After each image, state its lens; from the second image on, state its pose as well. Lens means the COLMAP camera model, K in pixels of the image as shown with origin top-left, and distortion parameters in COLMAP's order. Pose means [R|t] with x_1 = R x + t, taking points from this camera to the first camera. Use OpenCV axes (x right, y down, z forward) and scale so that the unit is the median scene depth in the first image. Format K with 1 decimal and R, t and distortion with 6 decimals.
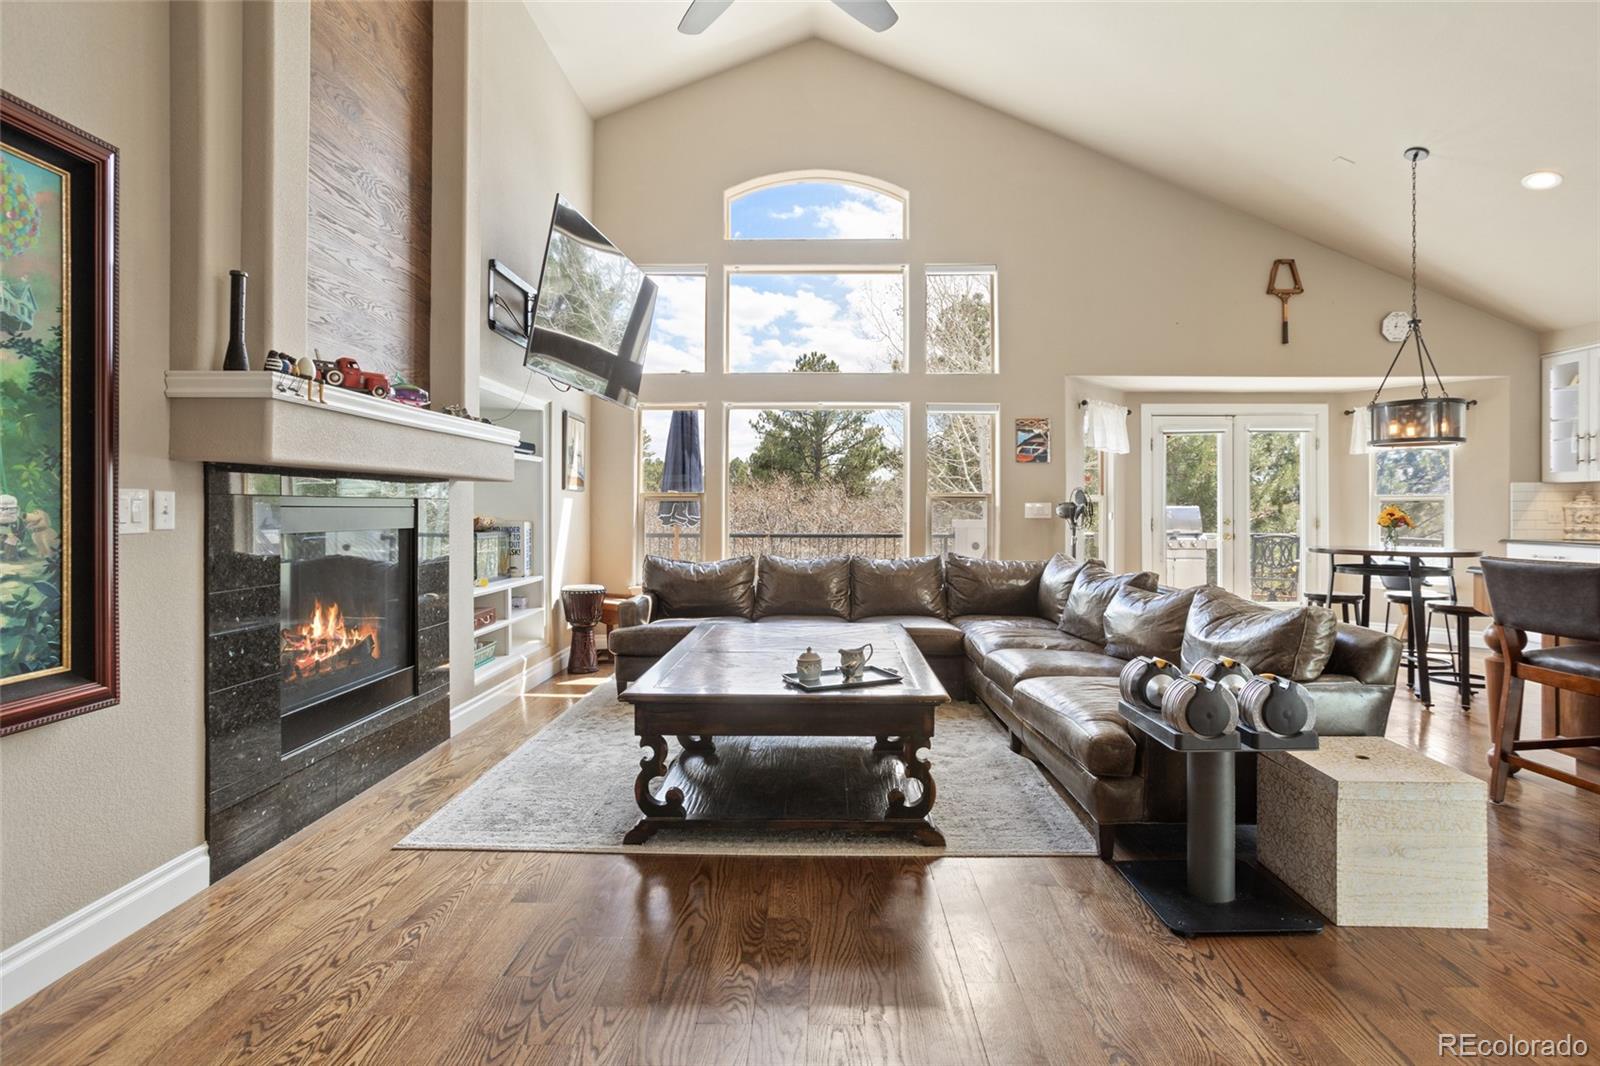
lens RADIAL K [[781.8, 0, 814.9], [0, 781.8, 500.5], [0, 0, 1]] dist [-0.011637, 0.010042]
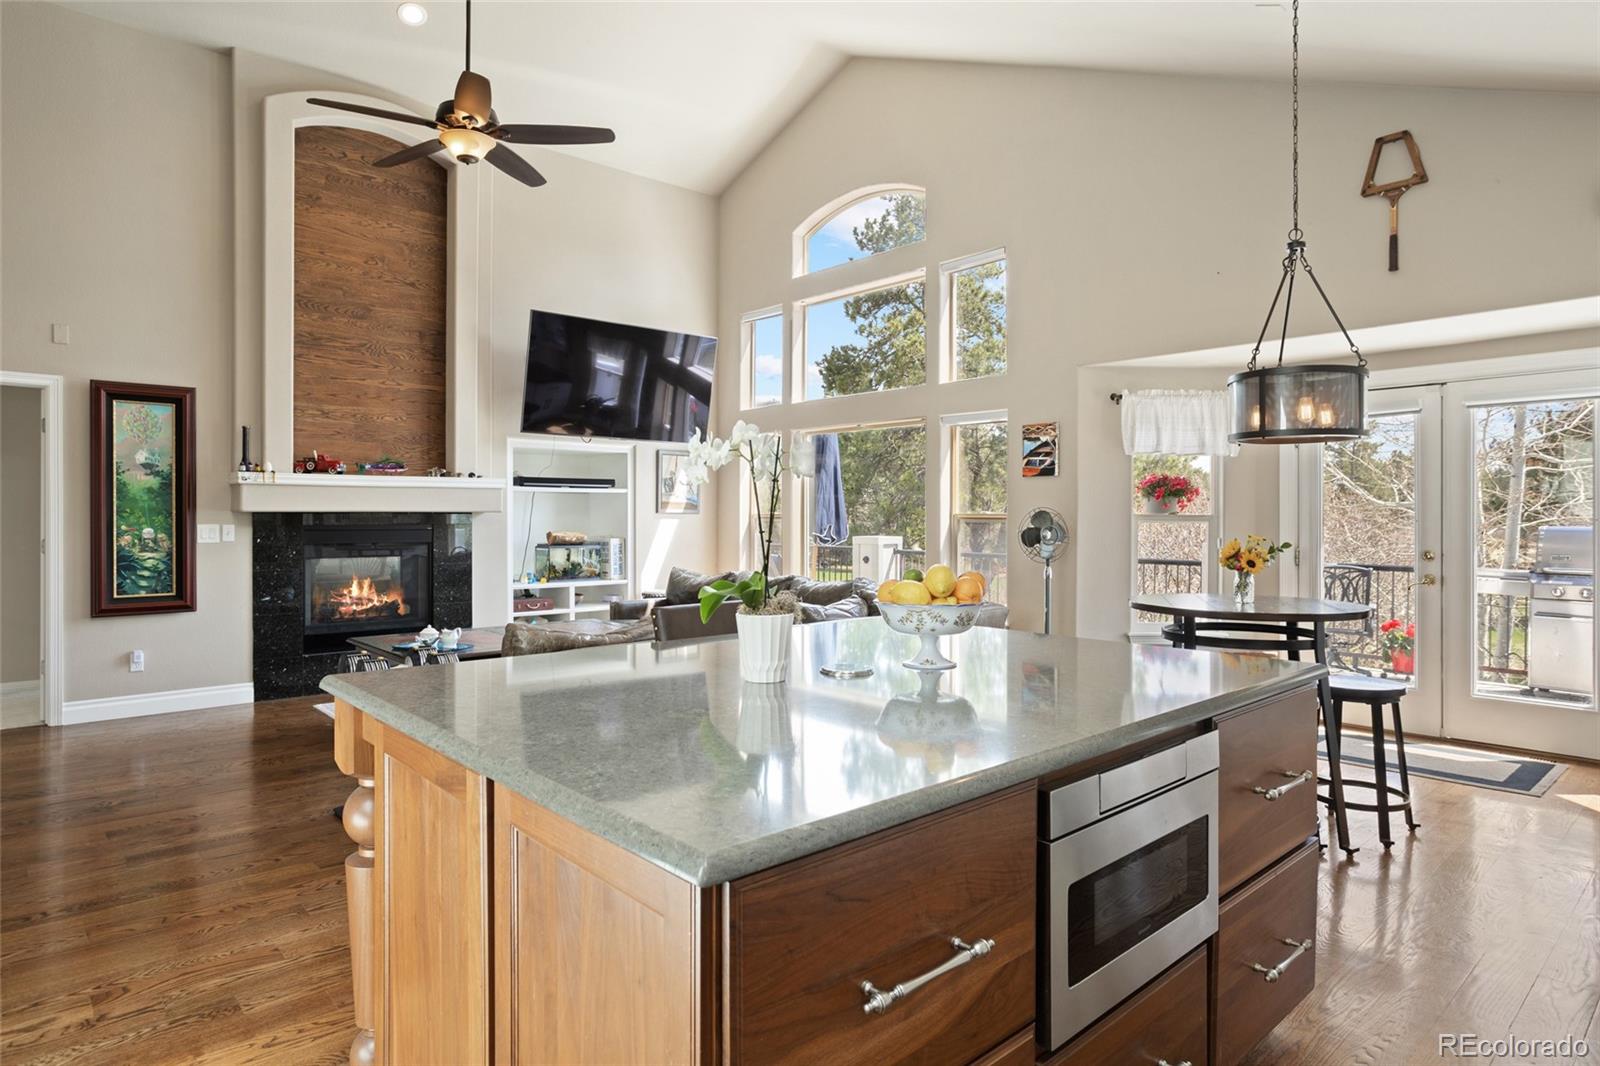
lens RADIAL K [[912.9, 0, 832.6], [0, 912.9, 551.3], [0, 0, 1]] dist [-0.011875, 0.008967]
pose [[0.671600, 0.031230, -0.740255, 1.032718], [0.008263, 0.998733, 0.049632, -0.022662], [0.740868, -0.039450, 0.670492, 0.214135]]
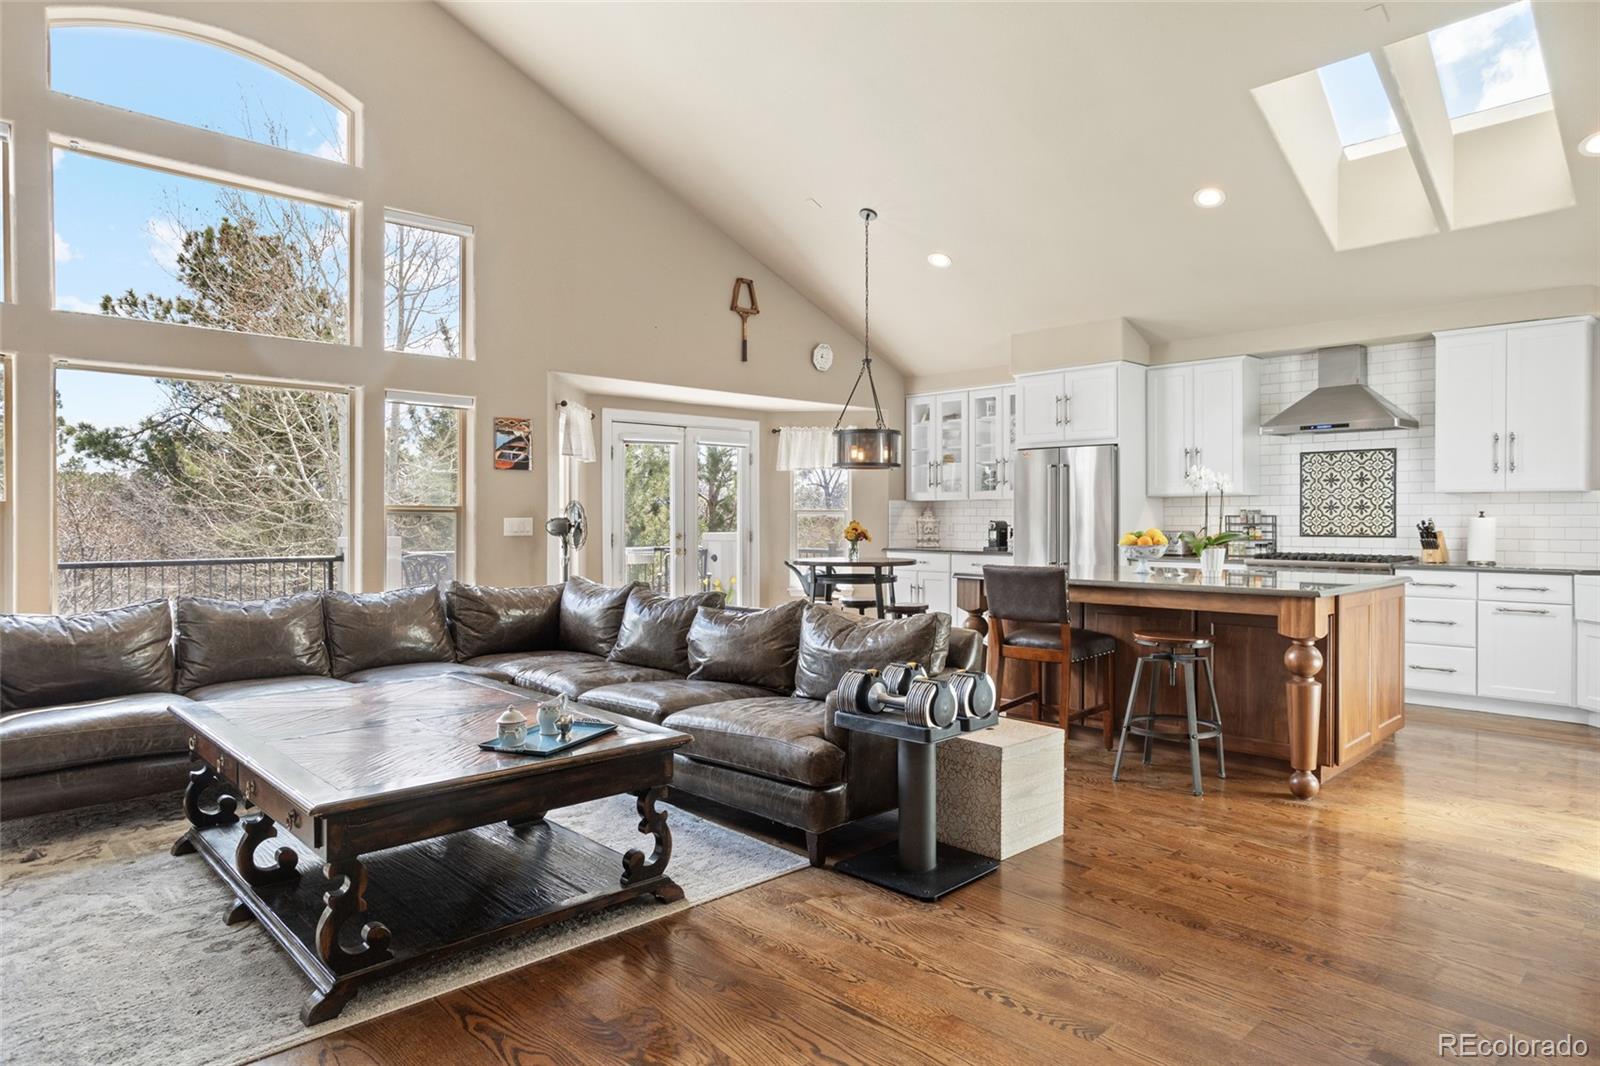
lens RADIAL K [[954.4, 0, 811.1], [0, 954.4, 525.7], [0, 0, 1]] dist [-0.003153, 0.016241]
pose [[0.717483, -0.006745, 0.696544, -0.251213], [-0.007401, 0.999823, 0.017306, -0.010386], [-0.696537, -0.017572, 0.717306, 0.042681]]
